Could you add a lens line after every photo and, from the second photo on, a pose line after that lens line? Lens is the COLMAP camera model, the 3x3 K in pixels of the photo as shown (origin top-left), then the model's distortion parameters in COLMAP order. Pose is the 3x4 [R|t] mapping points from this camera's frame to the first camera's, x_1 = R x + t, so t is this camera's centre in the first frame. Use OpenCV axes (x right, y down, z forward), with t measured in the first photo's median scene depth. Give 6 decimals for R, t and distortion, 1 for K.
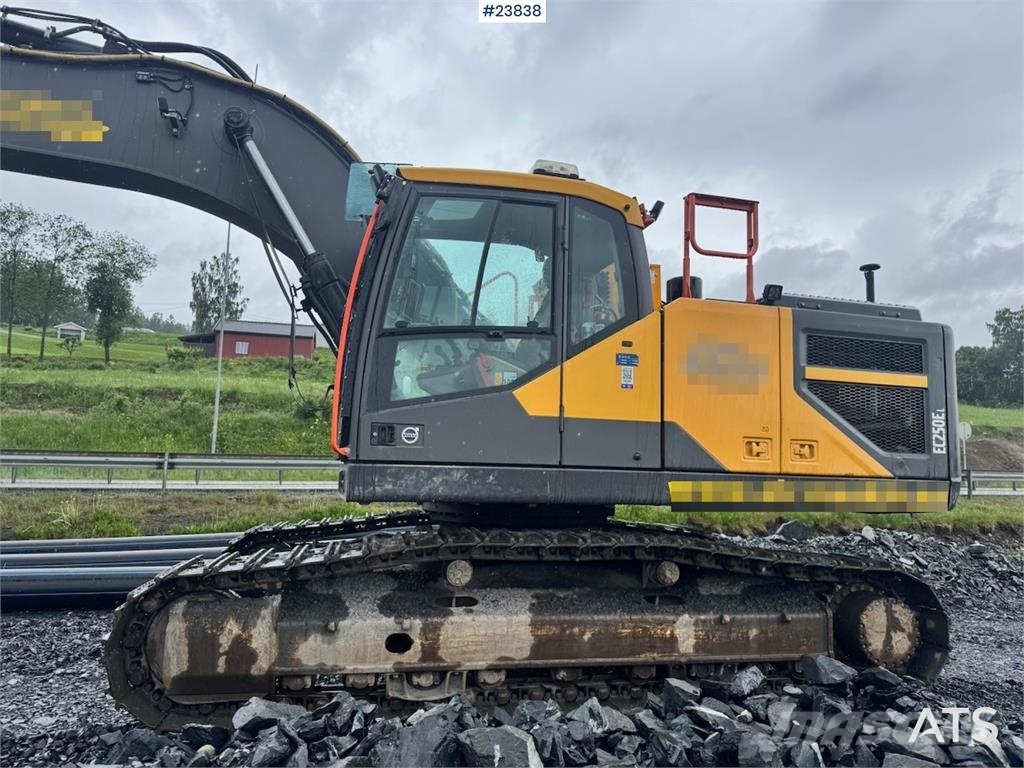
lens RADIAL K [[724.1, 0, 512.0], [0, 724.1, 384.0], [0, 0, 1]] dist [0.082319, -0.134365]
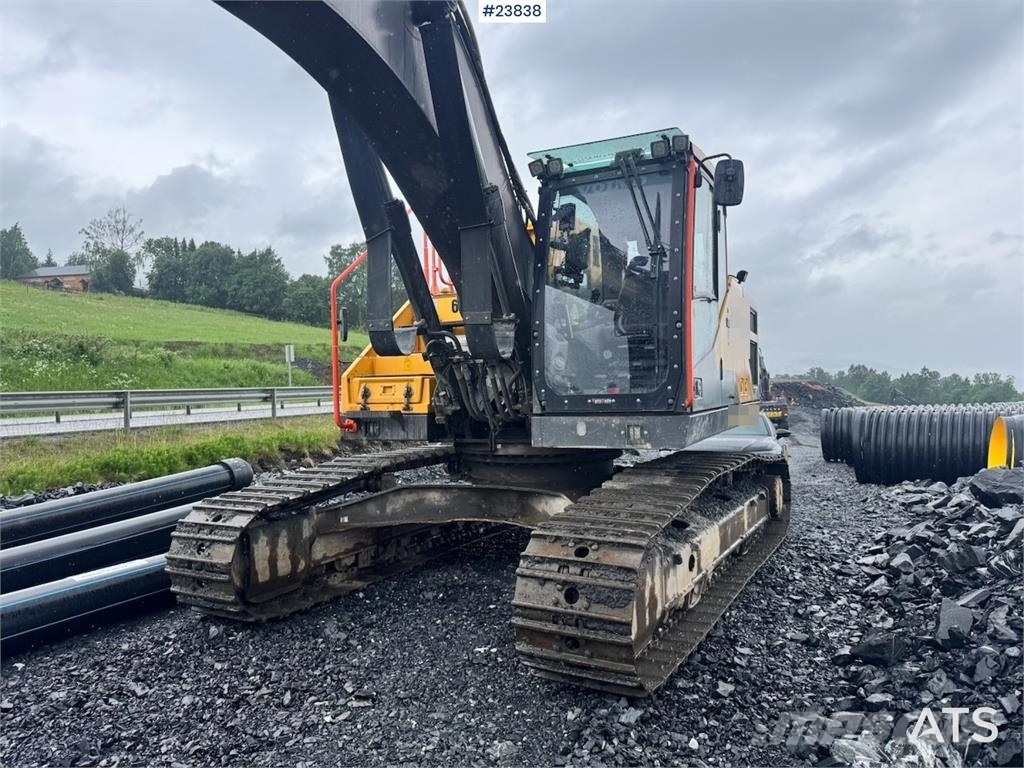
lens RADIAL K [[713.8, 0, 514.3], [0, 713.8, 391.7], [0, 0, 1]] dist [0.118316, -0.184024]
pose [[0.645058, -0.040526, 0.763058, -1.077615], [-0.056241, 0.993366, 0.100302, -0.019274], [-0.762061, -0.107616, 0.638500, 0.445871]]
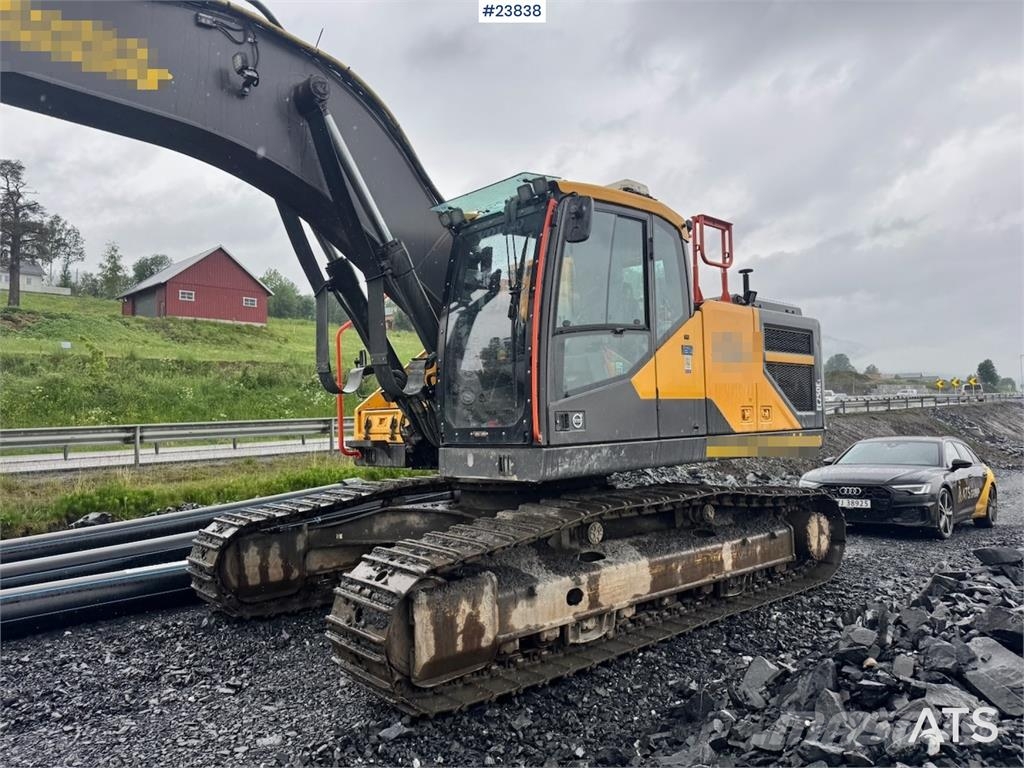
lens RADIAL K [[717.4, 0, 518.8], [0, 717.4, 385.4], [0, 0, 1]] dist [0.122272, -0.194173]
pose [[0.876444, -0.030093, 0.480562, -0.693603], [-0.006483, 0.997217, 0.074270, -0.063050], [-0.481460, -0.068209, 0.873810, 0.042450]]
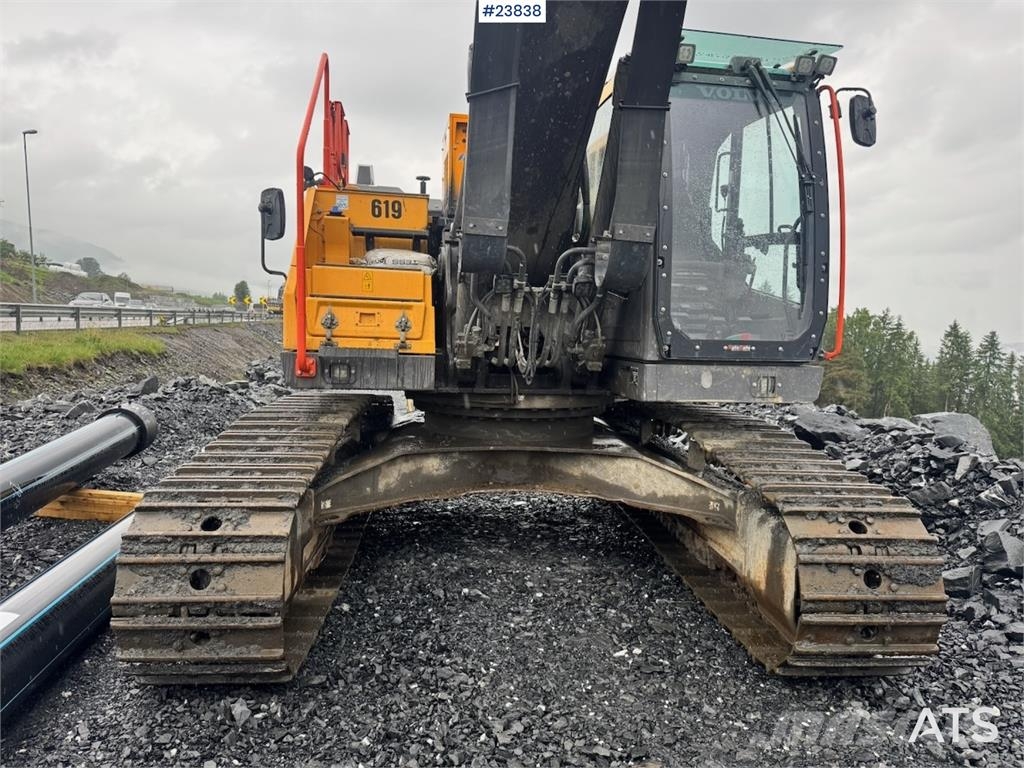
lens RADIAL K [[713.8, 0, 514.3], [0, 713.8, 391.7], [0, 0, 1]] dist [0.118316, -0.184024]
pose [[0.112118, -0.106500, 0.987971, -1.133095], [-0.148537, 0.981273, 0.122635, 0.072005], [-0.982531, -0.160500, 0.094199, 1.164109]]
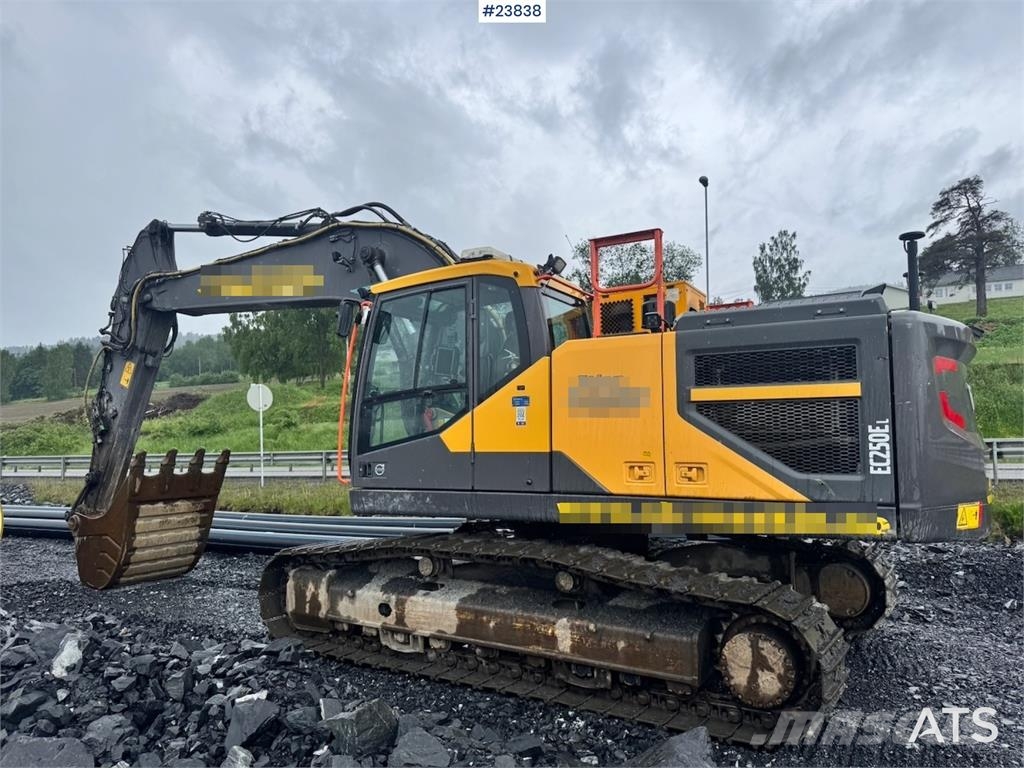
lens RADIAL K [[717.4, 0, 518.8], [0, 717.4, 385.4], [0, 0, 1]] dist [0.122272, -0.194173]
pose [[0.713327, -0.086187, -0.695512, 0.979504], [0.112987, 0.993570, -0.007241, -0.050782], [0.691664, -0.073418, 0.718478, 0.142392]]
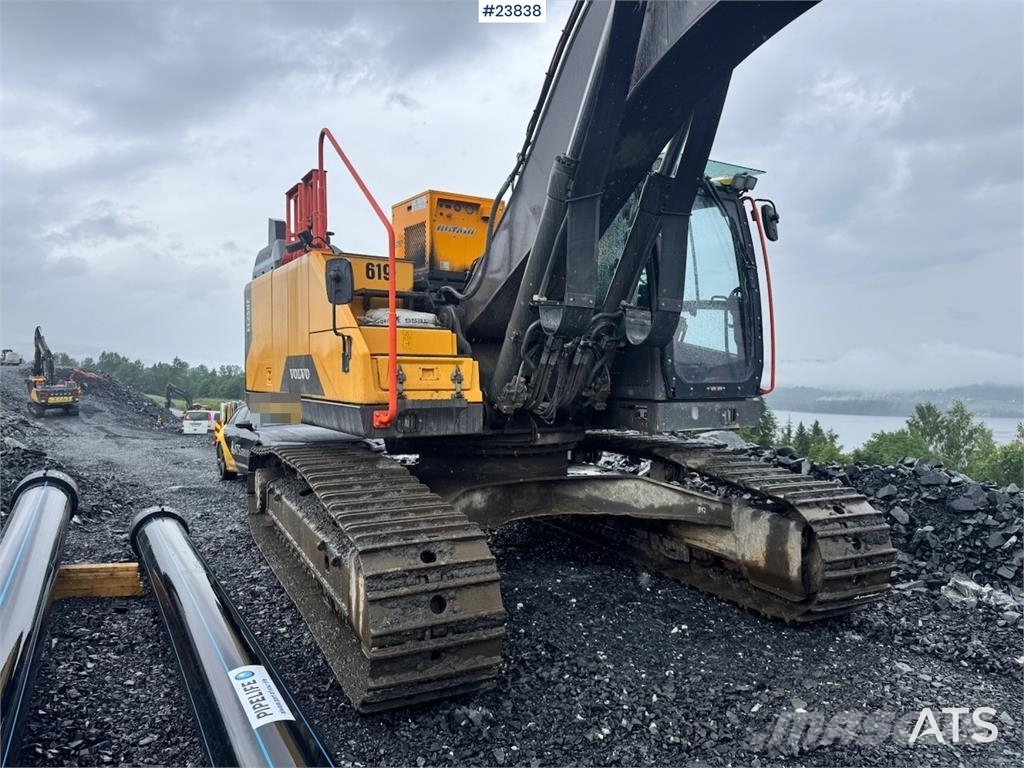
lens RADIAL K [[714.3, 0, 513.3], [0, 714.3, 389.5], [0, 0, 1]] dist [0.148272, -0.267901]
pose [[-0.260779, -0.048966, 0.964156, -1.272151], [-0.127738, 0.991682, 0.015814, 0.111885], [-0.956910, -0.119035, -0.264865, 1.606260]]
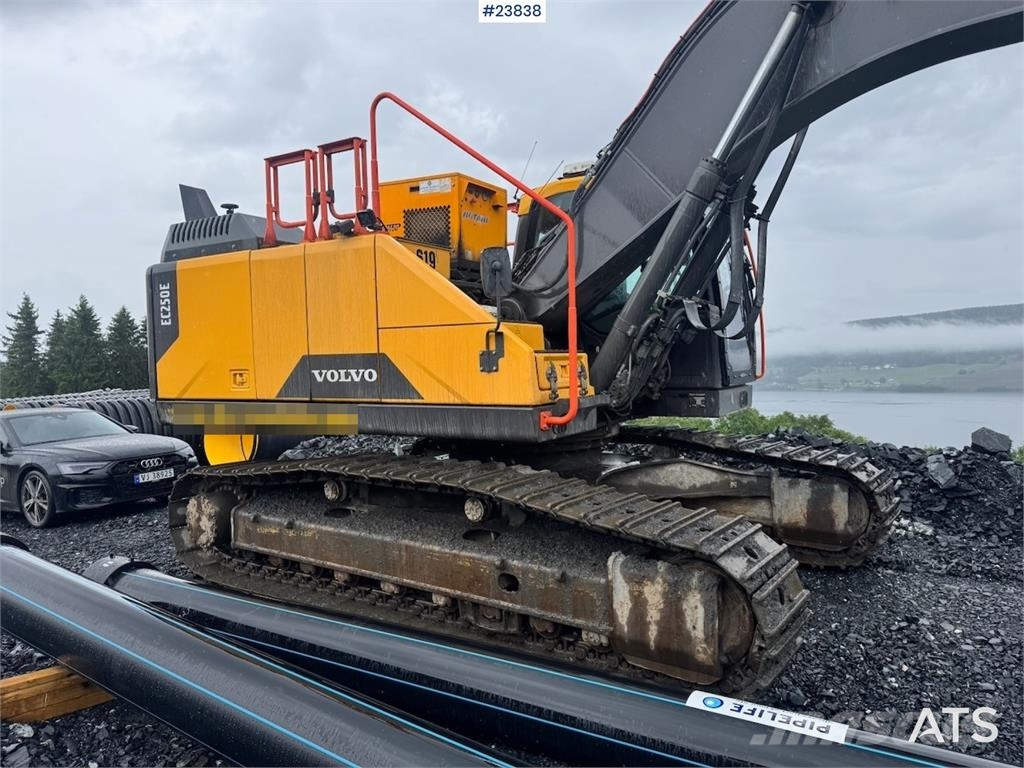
lens RADIAL K [[717.4, 0, 518.8], [0, 717.4, 385.4], [0, 0, 1]] dist [0.122272, -0.194173]
pose [[-0.681448, -0.038443, 0.730856, -0.923121], [-0.084189, 0.996108, -0.026102, 0.172878], [-0.727008, -0.079318, -0.682032, 2.177957]]
